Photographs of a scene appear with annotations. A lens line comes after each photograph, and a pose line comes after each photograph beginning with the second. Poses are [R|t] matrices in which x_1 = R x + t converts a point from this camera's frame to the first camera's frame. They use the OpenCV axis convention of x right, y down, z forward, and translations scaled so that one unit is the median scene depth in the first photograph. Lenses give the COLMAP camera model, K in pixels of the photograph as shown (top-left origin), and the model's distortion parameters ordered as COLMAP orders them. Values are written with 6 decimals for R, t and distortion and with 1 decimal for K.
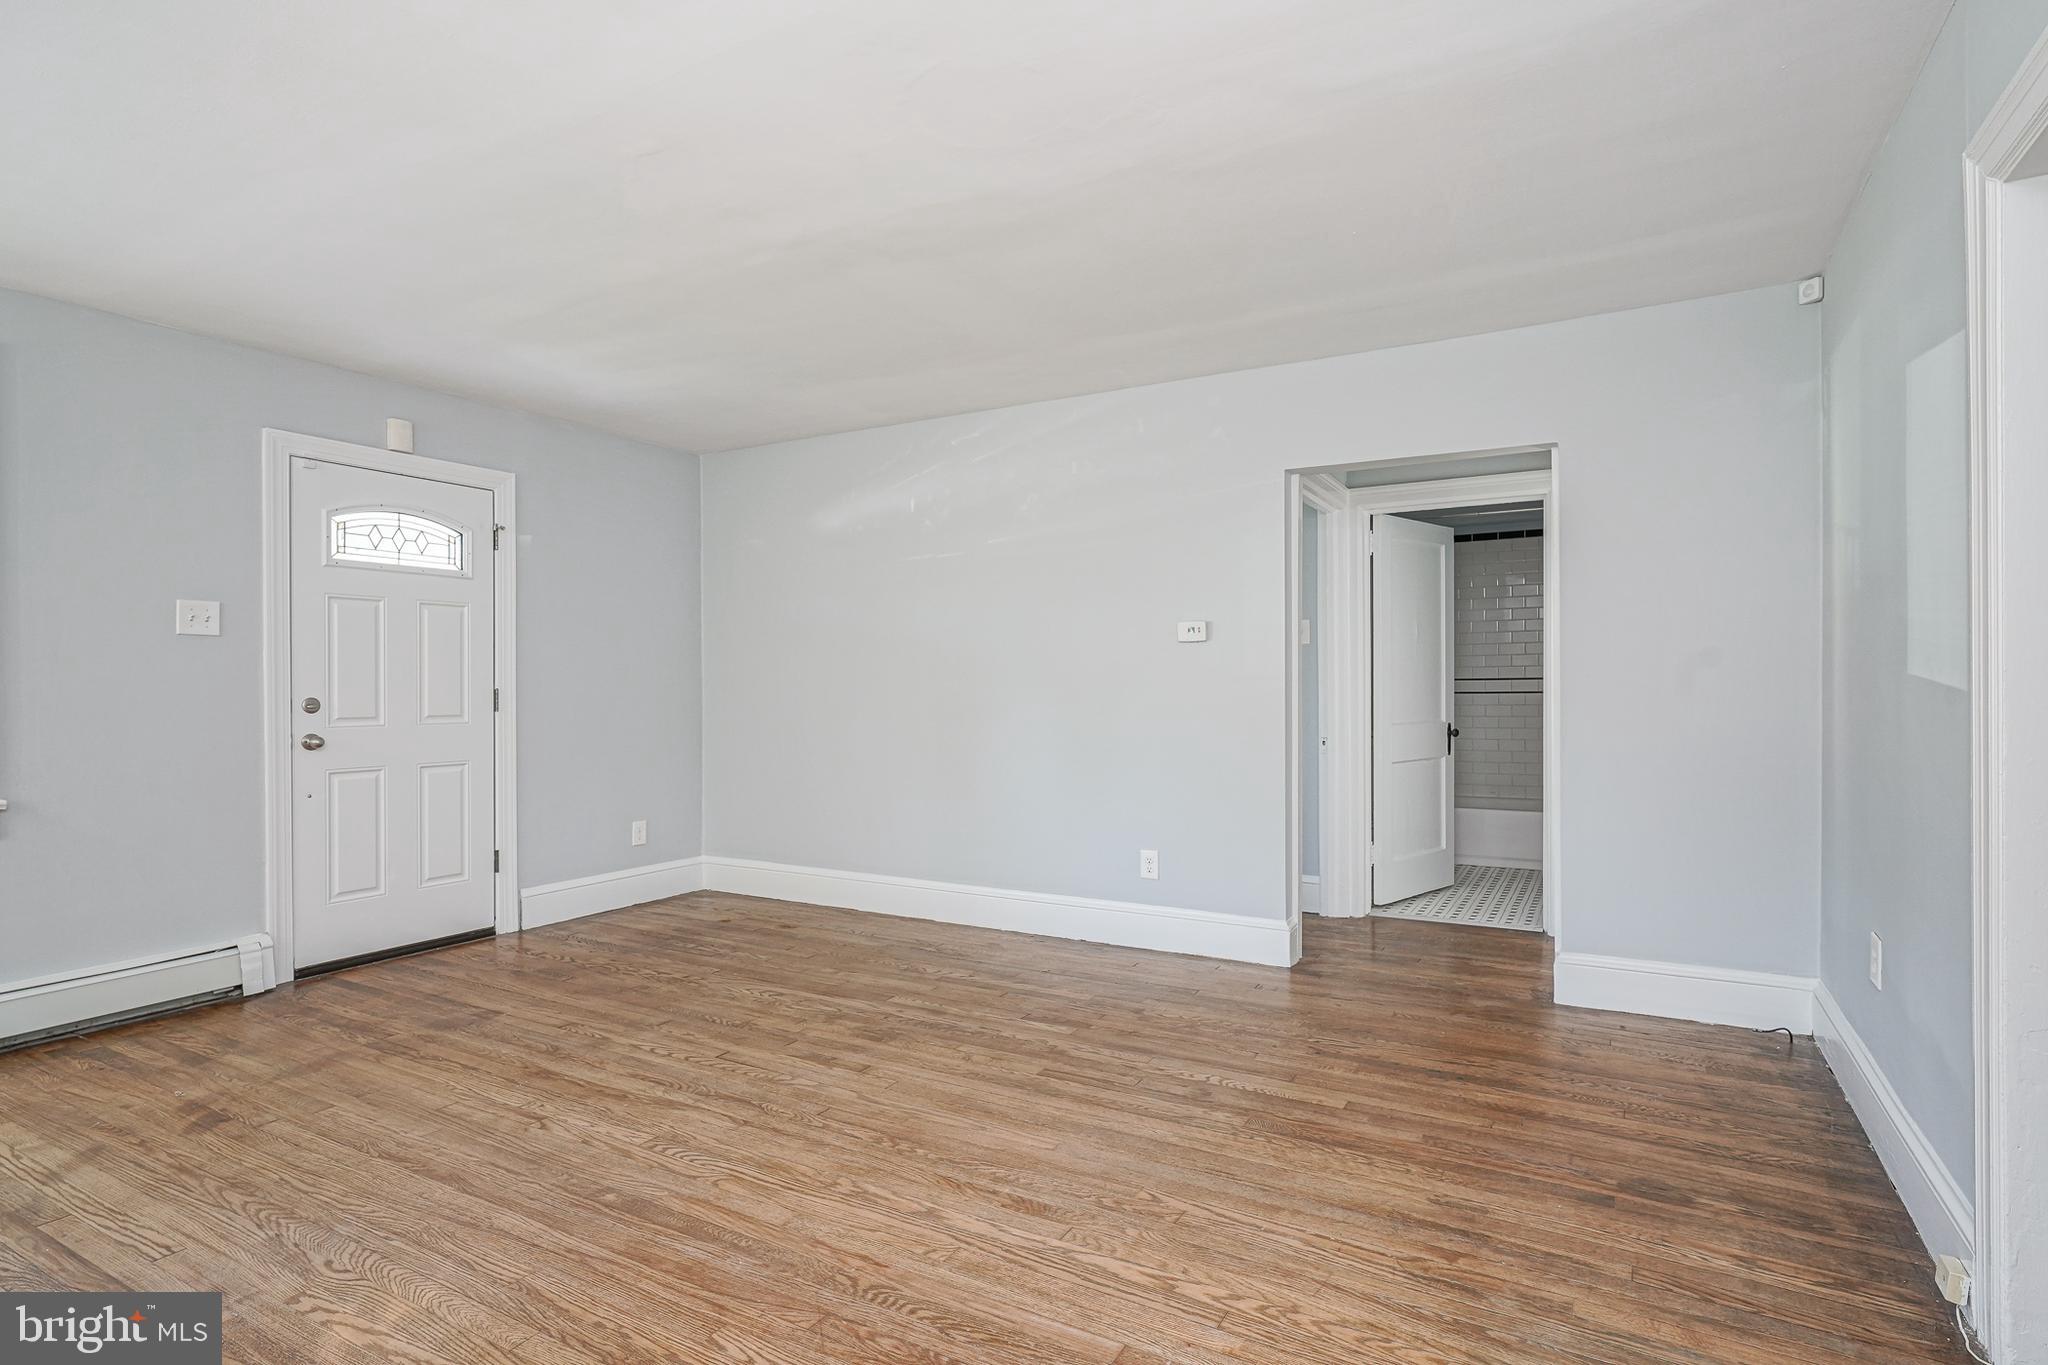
lens RADIAL K [[1017.9, 0, 1038.7], [0, 1017.9, 687.3], [0, 0, 1]] dist [-0.001468, 0.003009]
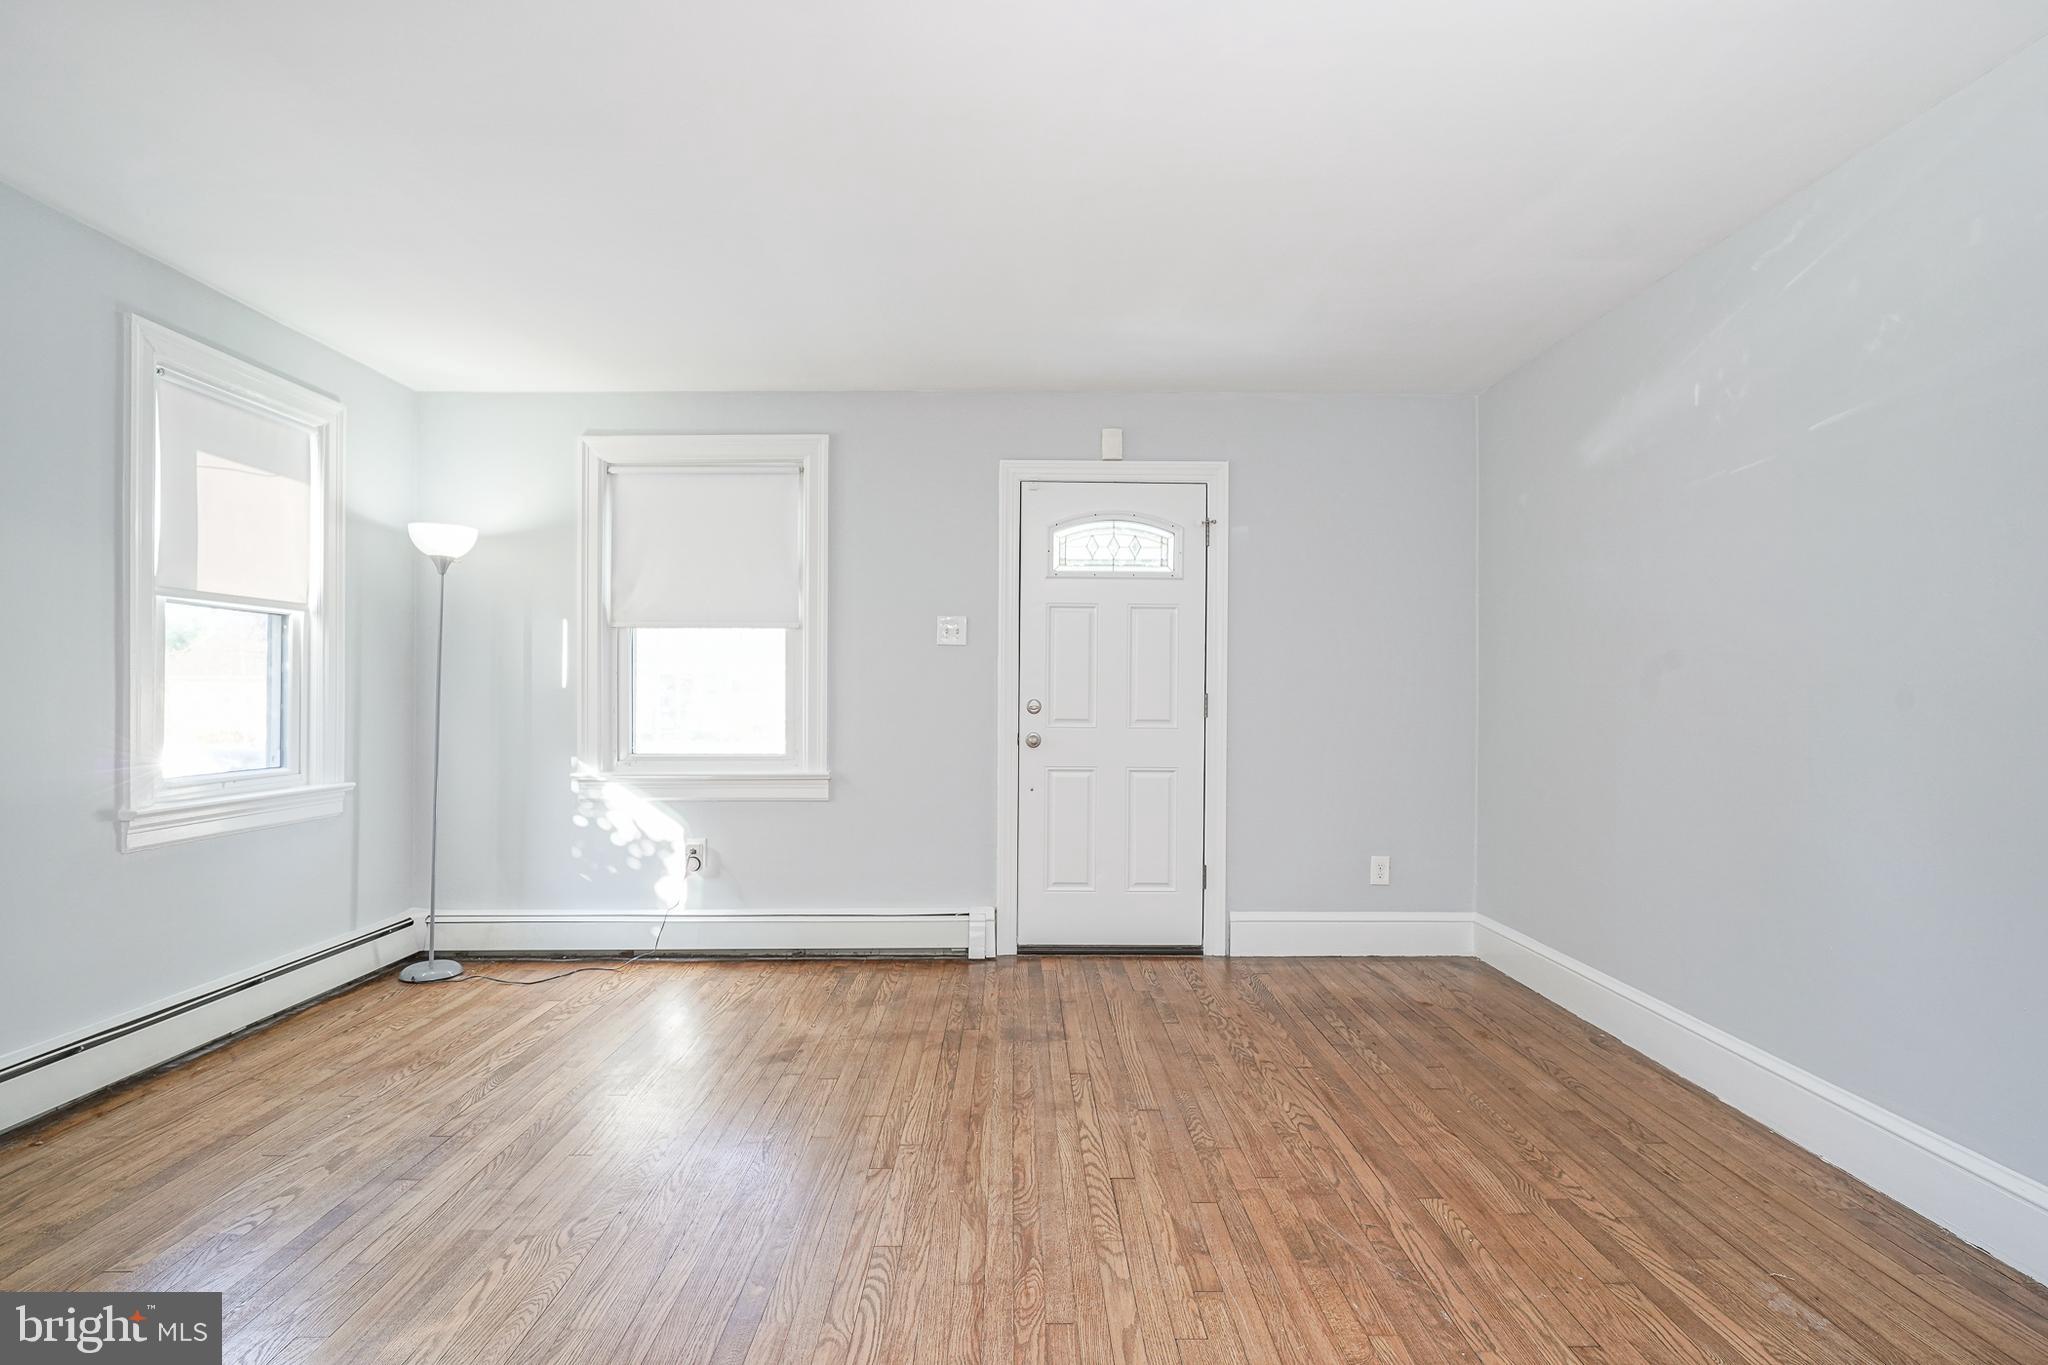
lens RADIAL K [[1047.1, 0, 1032.8], [0, 1047.1, 686.4], [0, 0, 1]] dist [-0.004826, 0.000856]
pose [[0.511406, 0.001790, -0.859337, 0.264651], [-0.009673, 0.999946, -0.003674, 0.000138], [0.859285, 0.010191, 0.511396, 0.448839]]
